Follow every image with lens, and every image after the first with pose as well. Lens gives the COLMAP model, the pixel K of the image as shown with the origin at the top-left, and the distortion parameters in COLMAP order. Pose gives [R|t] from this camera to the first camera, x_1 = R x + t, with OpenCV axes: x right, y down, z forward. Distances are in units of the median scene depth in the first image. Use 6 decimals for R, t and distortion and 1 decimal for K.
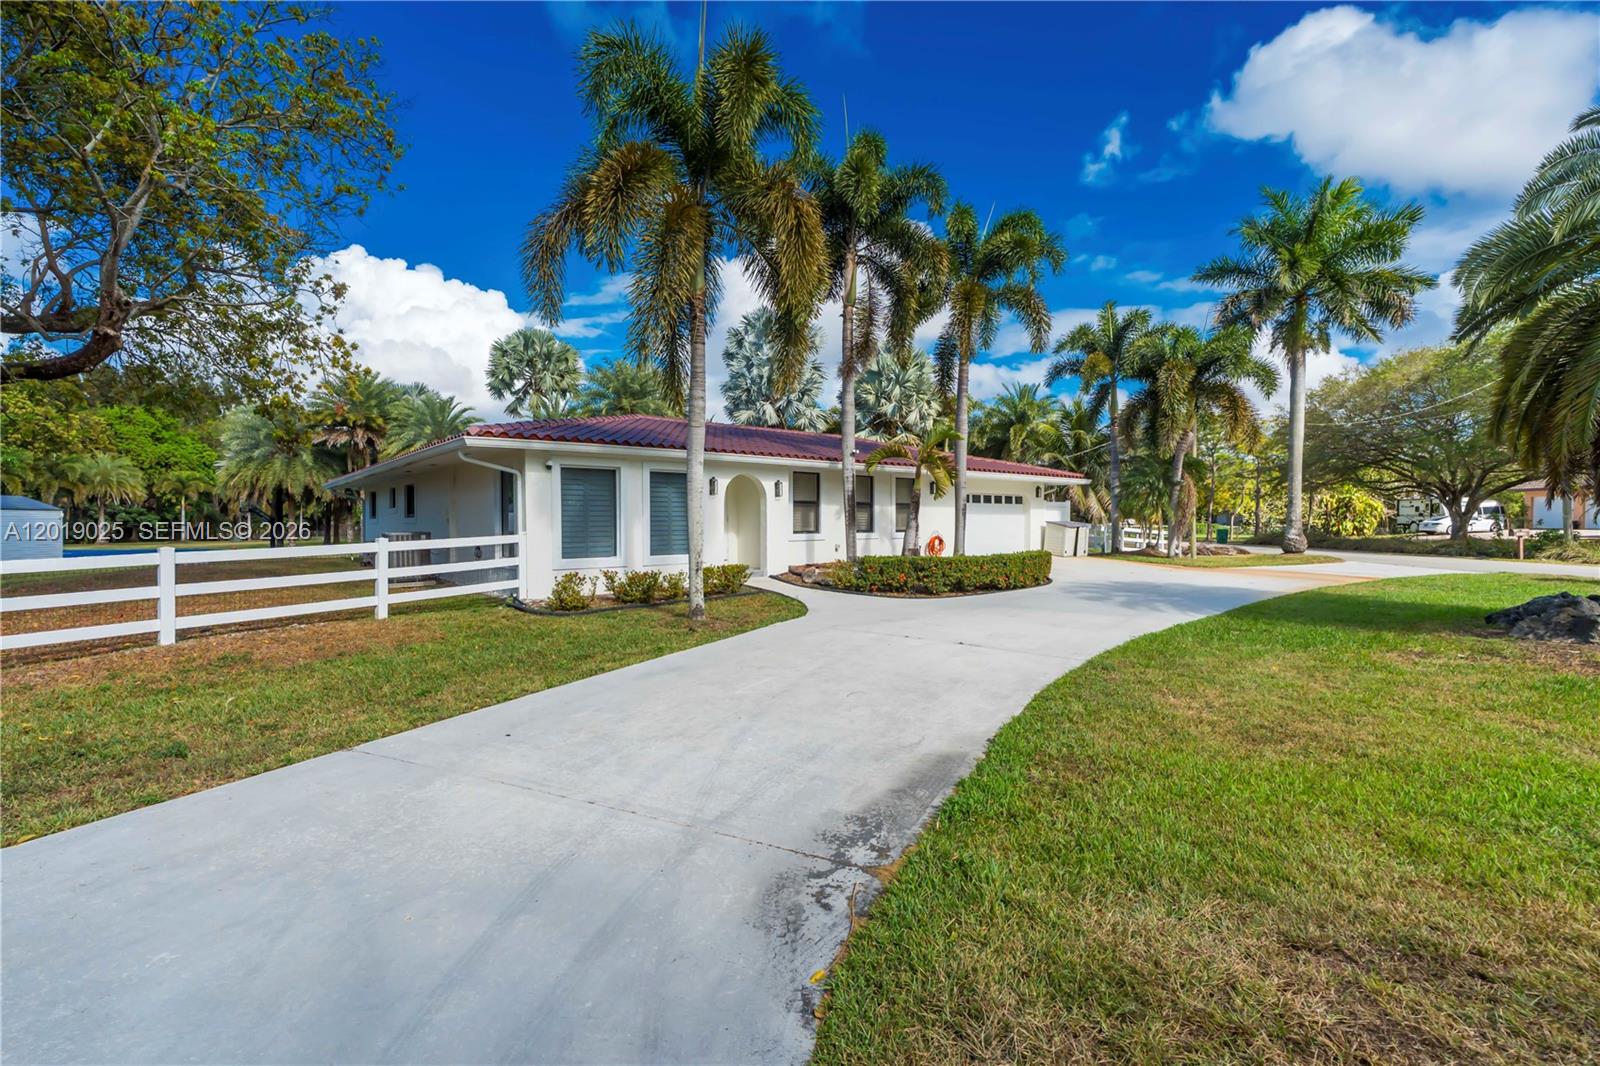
lens RADIAL K [[771.6, 0, 796.4], [0, 771.6, 472.3], [0, 0, 1]] dist [0.049155, -0.000798]
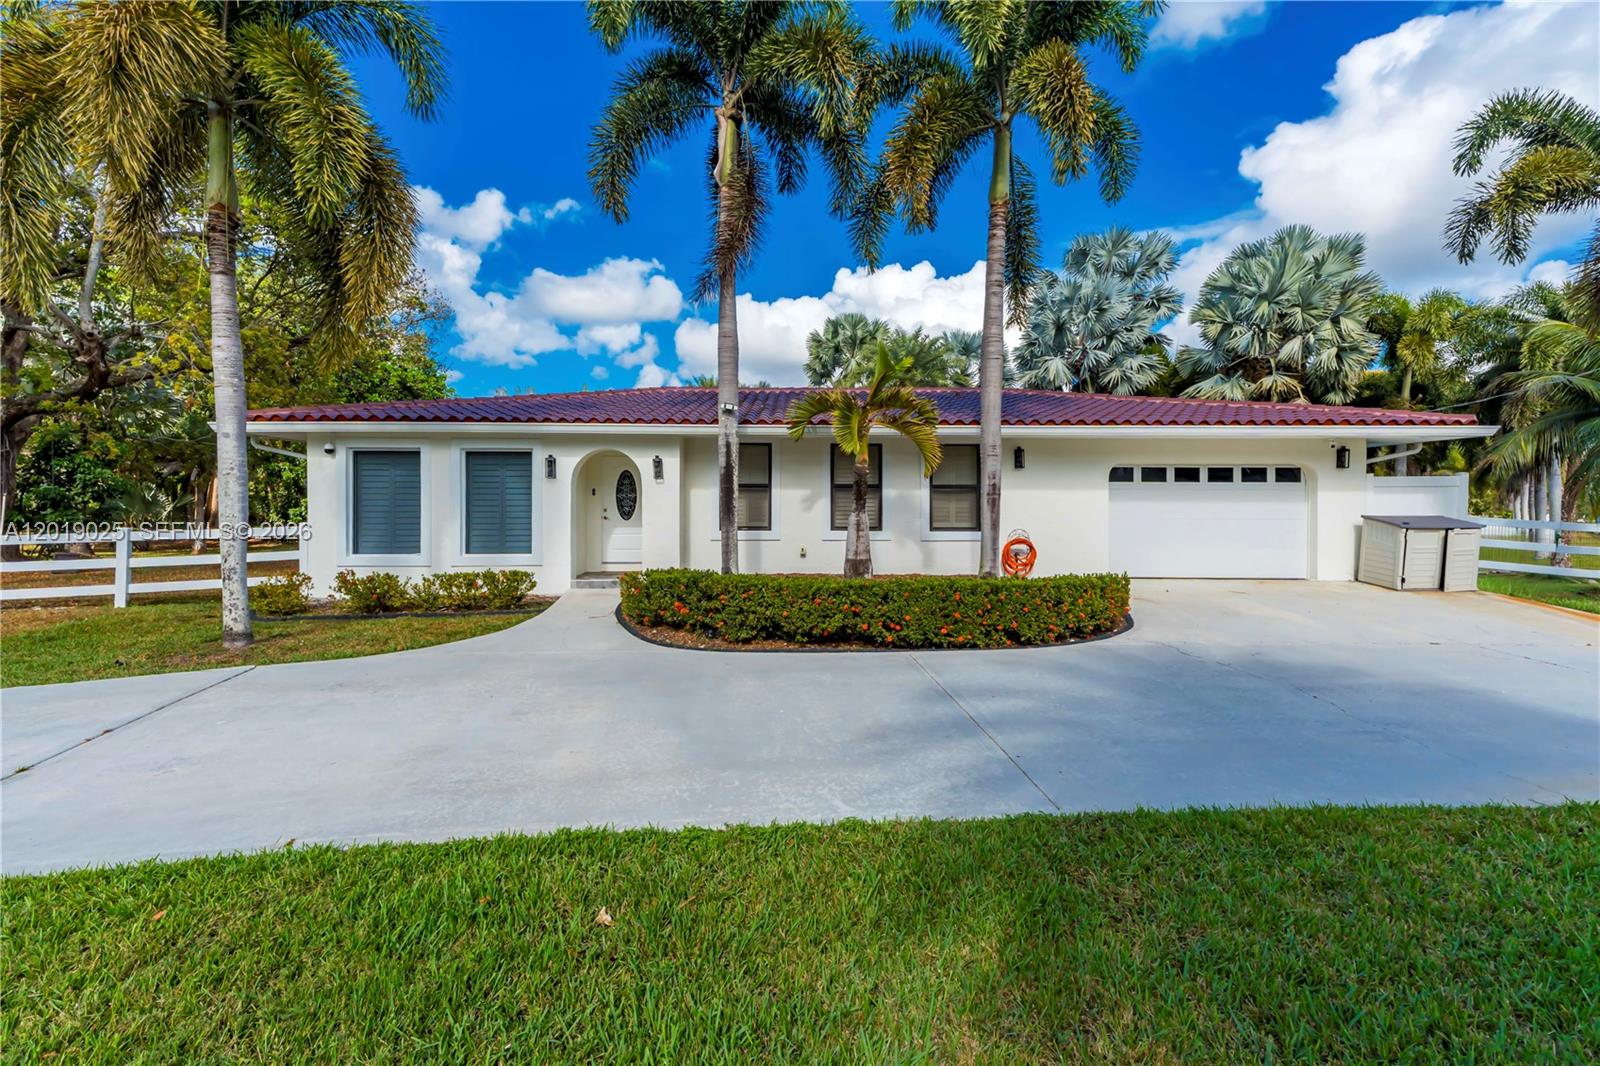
lens RADIAL K [[771.6, 0, 796.4], [0, 771.6, 472.3], [0, 0, 1]] dist [0.049155, -0.000798]
pose [[0.746279, -0.028389, -0.665027, 0.554926], [0.038269, 0.999267, 0.000288, 0.030705], [0.664532, -0.025665, 0.746819, 0.551925]]
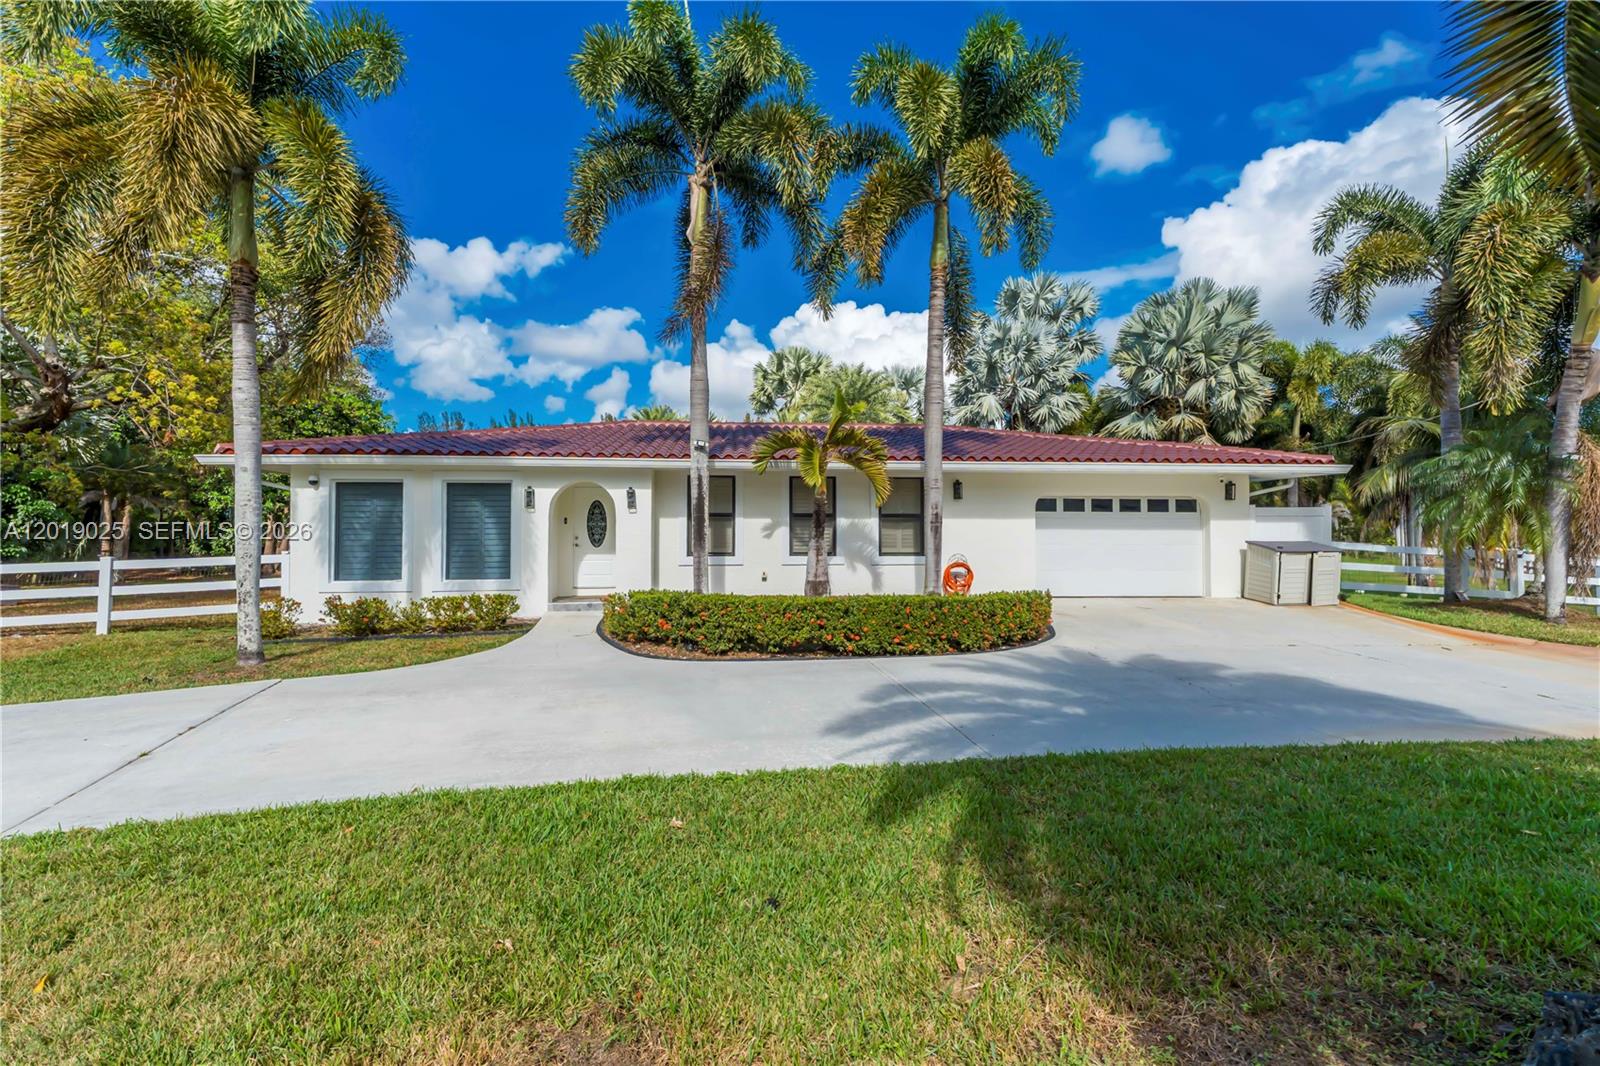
lens RADIAL K [[771.6, 0, 796.4], [0, 771.6, 472.3], [0, 0, 1]] dist [0.049155, -0.000798]
pose [[0.795303, -0.049932, -0.604153, 0.586357], [0.036924, 0.998742, -0.033938, 0.027991], [0.605087, 0.004683, 0.796145, 0.481315]]
